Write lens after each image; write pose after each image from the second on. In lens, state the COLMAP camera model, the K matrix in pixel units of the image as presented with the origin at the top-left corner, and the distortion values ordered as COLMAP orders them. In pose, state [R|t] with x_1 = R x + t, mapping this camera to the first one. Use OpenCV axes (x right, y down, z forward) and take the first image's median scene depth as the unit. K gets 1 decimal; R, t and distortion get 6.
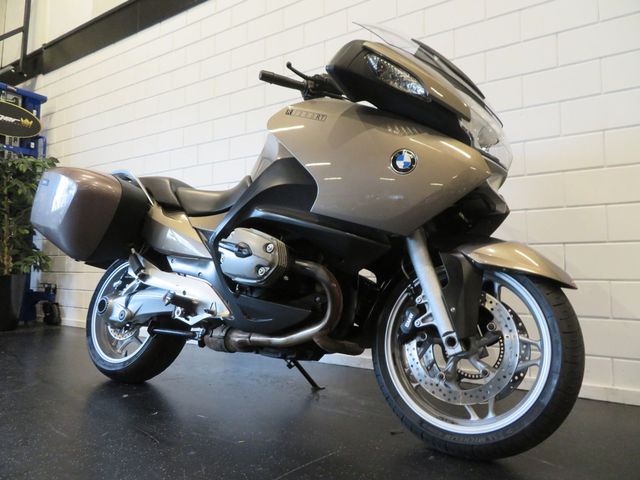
lens RADIAL K [[458.0, 0, 320.9], [0, 458.0, 237.8], [0, 0, 1]] dist [-0.007732, 0.001189]
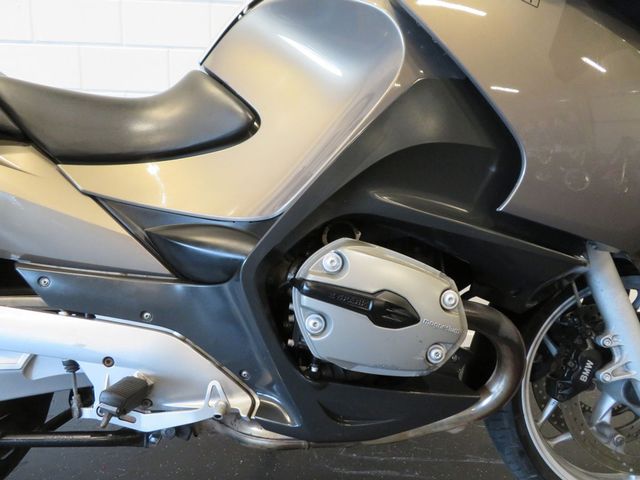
lens RADIAL K [[458.0, 0, 316.4], [0, 458.0, 239.3], [0, 0, 1]] dist [-0.007732, 0.001189]
pose [[0.819596, -0.093453, 0.565269, -0.458273], [-0.071019, 0.962428, 0.262085, -0.139863], [-0.568523, -0.254948, 0.782165, 0.731820]]
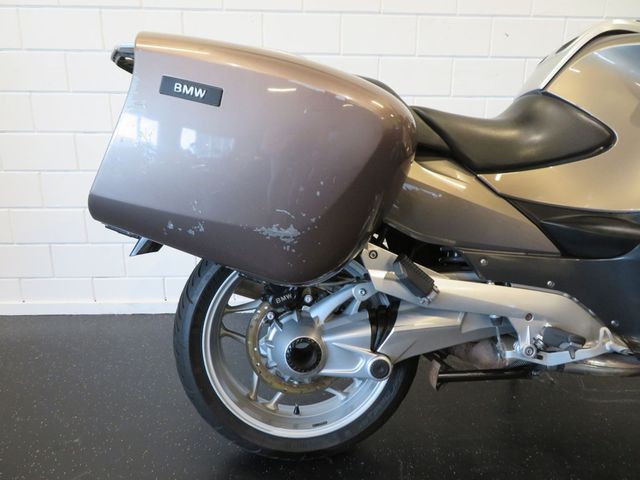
lens RADIAL K [[458.0, 0, 318.7], [0, 458.0, 236.3], [0, 0, 1]] dist [-0.007732, 0.001189]
pose [[0.799674, -0.147218, 0.582107, -1.045870], [-0.050406, 0.949594, 0.309403, -0.181614], [-0.598315, -0.276763, 0.751945, 0.928412]]
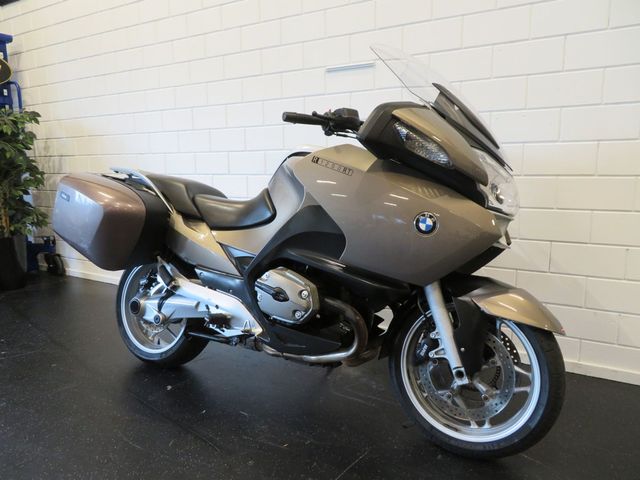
lens RADIAL K [[458.0, 0, 321.7], [0, 458.0, 238.7], [0, 0, 1]] dist [-0.007732, 0.001189]
pose [[0.997998, -0.027557, 0.056926, -0.128427], [0.013002, 0.970255, 0.241735, -0.380387], [-0.061894, -0.240511, 0.968671, -0.066603]]
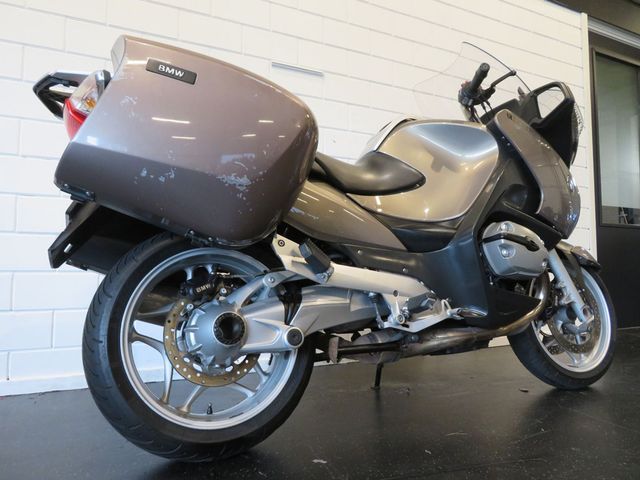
lens RADIAL K [[458.0, 0, 321.6], [0, 458.0, 235.1], [0, 0, 1]] dist [-0.007732, 0.001189]
pose [[0.500205, 0.058082, 0.863957, -1.291418], [-0.060405, 0.997658, -0.032097, 0.067847], [-0.863797, -0.036132, 0.502542, 0.895196]]
